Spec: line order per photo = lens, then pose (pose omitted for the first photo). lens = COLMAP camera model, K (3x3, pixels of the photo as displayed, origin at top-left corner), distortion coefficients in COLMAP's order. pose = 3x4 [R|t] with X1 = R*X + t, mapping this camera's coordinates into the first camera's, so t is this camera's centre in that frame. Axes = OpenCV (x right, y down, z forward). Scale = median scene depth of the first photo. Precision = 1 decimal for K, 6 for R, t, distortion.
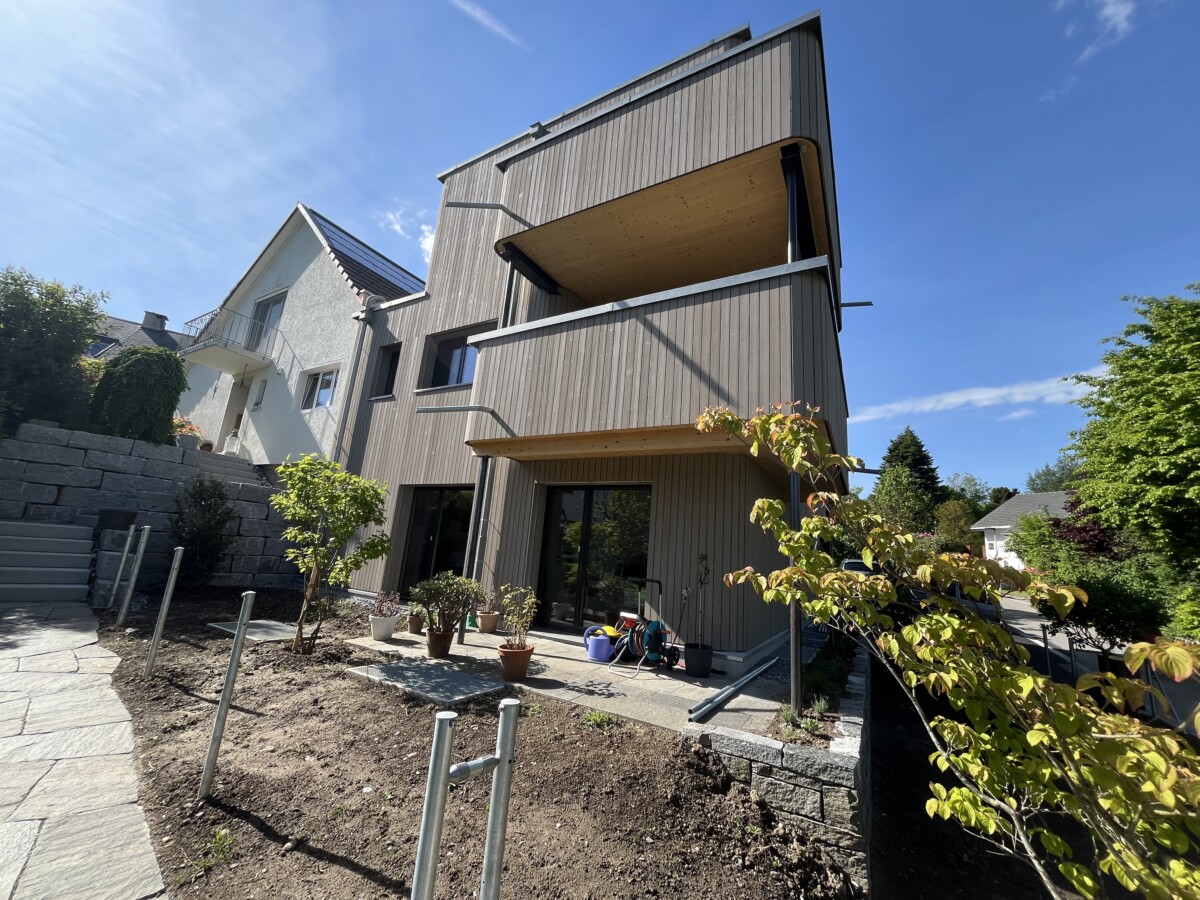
lens RADIAL K [[482.4, 0, 602.4], [0, 482.4, 446.0], [0, 0, 1]] dist [-0.003175, -0.000411]
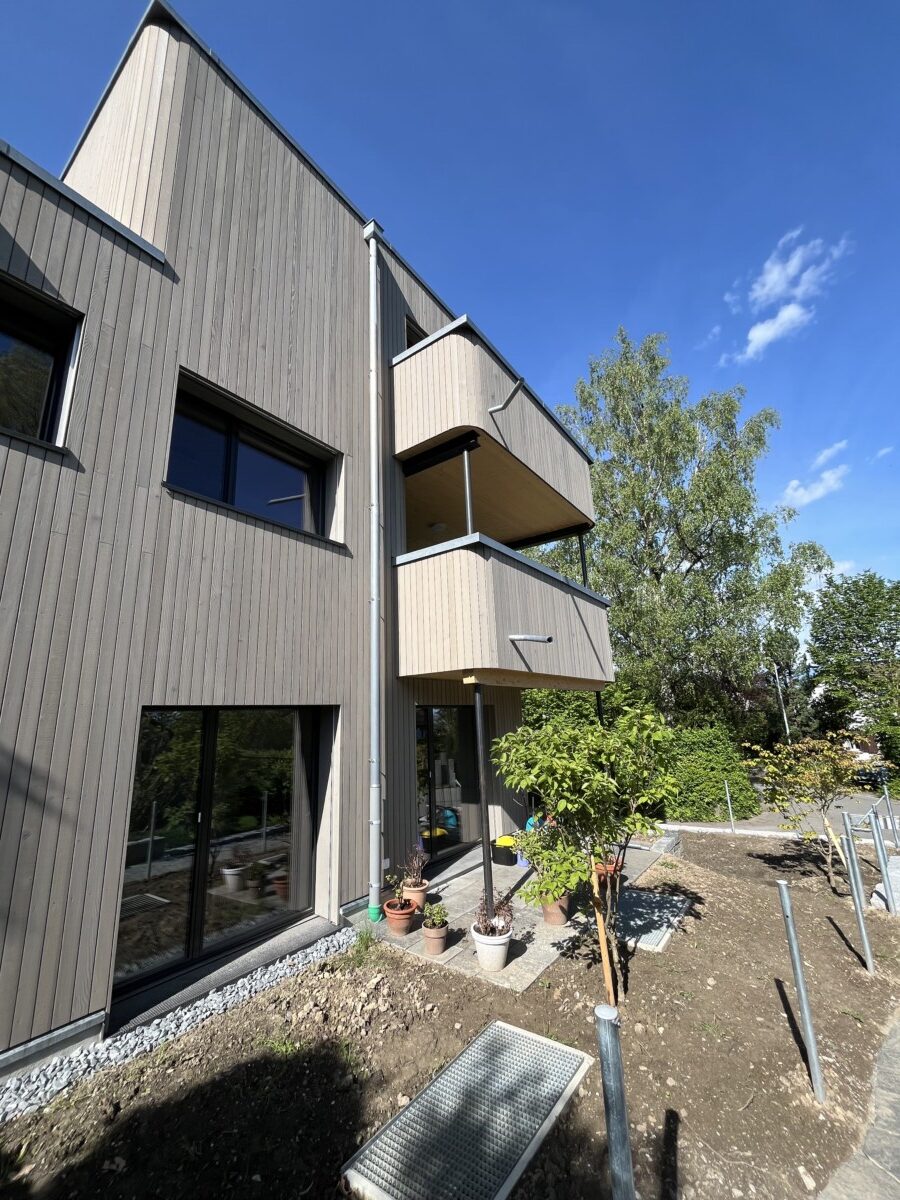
lens RADIAL K [[482.0, 0, 450.0], [0, 482.0, 600.0], [0, 0, 1]] dist [-0.000455, -0.000001]
pose [[0.099590, 0.156498, 0.982644, -0.728673], [-0.185463, 0.973167, -0.136193, 0.000799], [-0.977592, -0.168681, 0.125942, 0.633991]]
